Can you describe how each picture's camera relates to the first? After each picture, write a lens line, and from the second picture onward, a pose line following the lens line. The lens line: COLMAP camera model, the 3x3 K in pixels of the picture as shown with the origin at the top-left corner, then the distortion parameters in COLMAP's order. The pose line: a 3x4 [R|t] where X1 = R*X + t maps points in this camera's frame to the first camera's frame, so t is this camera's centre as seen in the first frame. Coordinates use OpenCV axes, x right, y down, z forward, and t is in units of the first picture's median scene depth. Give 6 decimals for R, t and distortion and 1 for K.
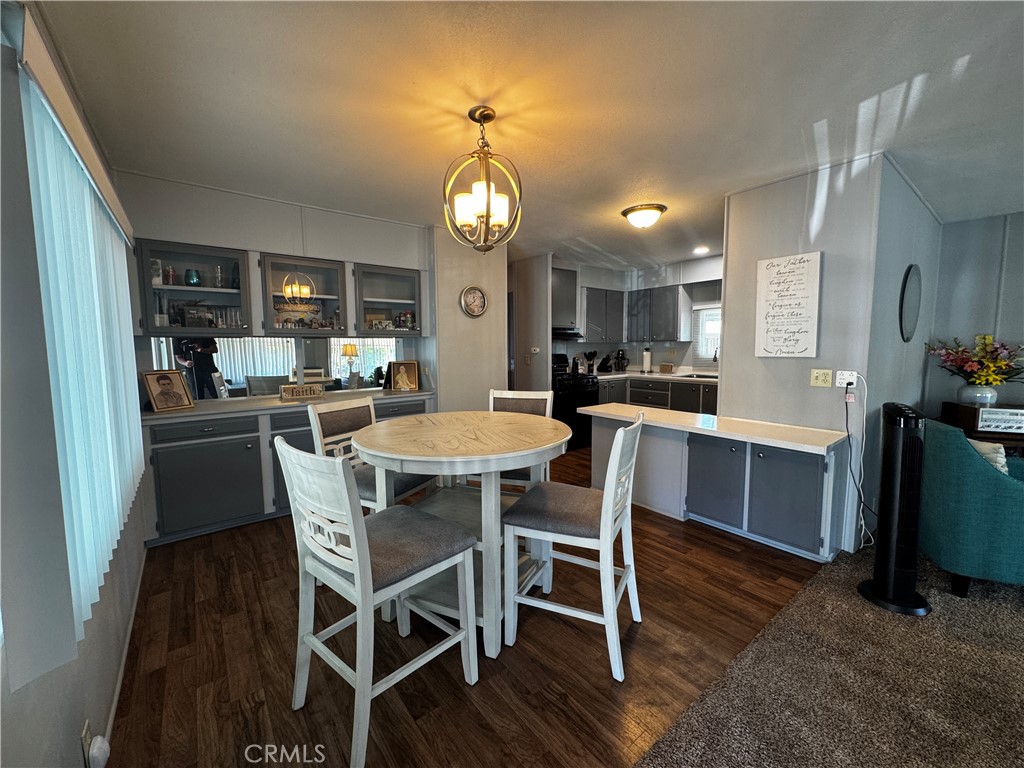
lens RADIAL K [[410.7, 0, 512.0], [0, 410.7, 384.0], [0, 0, 1]] dist [-0.000819, 0.000115]
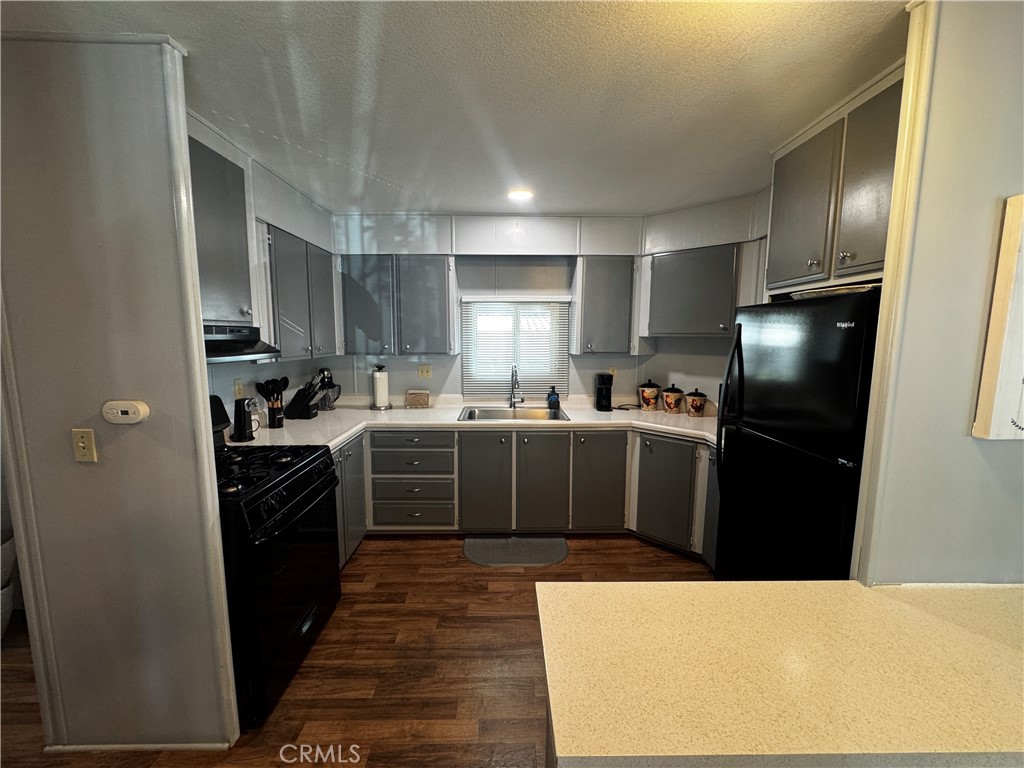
lens RADIAL K [[410.7, 0, 512.0], [0, 410.7, 384.0], [0, 0, 1]] dist [-0.000819, 0.000115]
pose [[0.600356, -0.085689, 0.795129, -0.005414], [0.064287, 0.996197, 0.058818, -0.085126], [-0.797145, 0.015805, 0.603581, 0.540783]]
